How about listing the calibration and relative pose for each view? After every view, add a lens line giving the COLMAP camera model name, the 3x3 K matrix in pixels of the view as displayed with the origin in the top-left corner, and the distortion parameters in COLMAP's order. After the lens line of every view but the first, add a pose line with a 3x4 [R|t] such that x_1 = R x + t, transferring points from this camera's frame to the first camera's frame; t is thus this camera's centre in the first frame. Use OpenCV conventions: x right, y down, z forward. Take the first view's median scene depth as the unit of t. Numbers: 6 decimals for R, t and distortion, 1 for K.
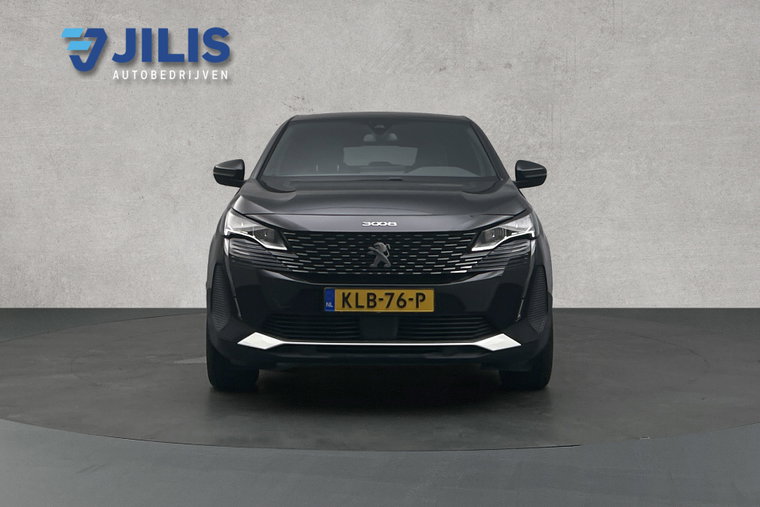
lens RADIAL K [[593.8, 0, 380.1], [0, 593.8, 253.5], [0, 0, 1]] dist [-0.001062, -0.001985]
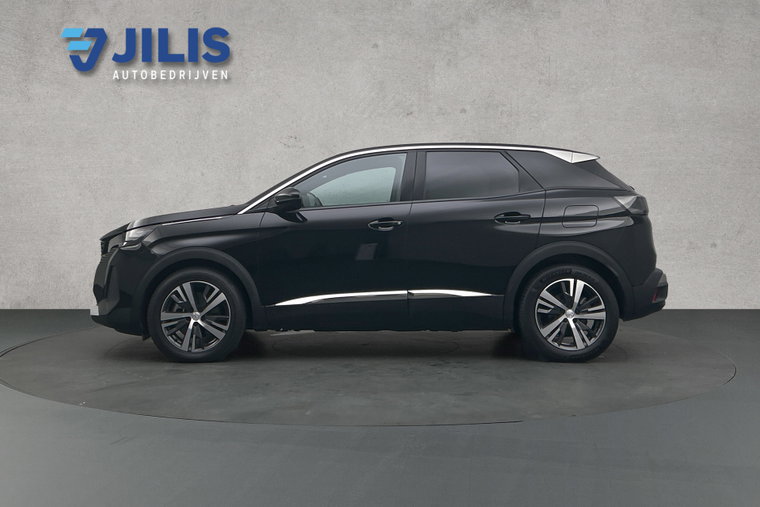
lens RADIAL K [[593.8, 0, 379.8], [0, 593.8, 253.9], [0, 0, 1]] dist [-0.001062, -0.001985]
pose [[1.000000, -0.000132, -0.000857, 0.044846], [0.000132, 1.000000, 0.000460, -0.022449], [0.000857, -0.000460, 1.000000, -0.223391]]
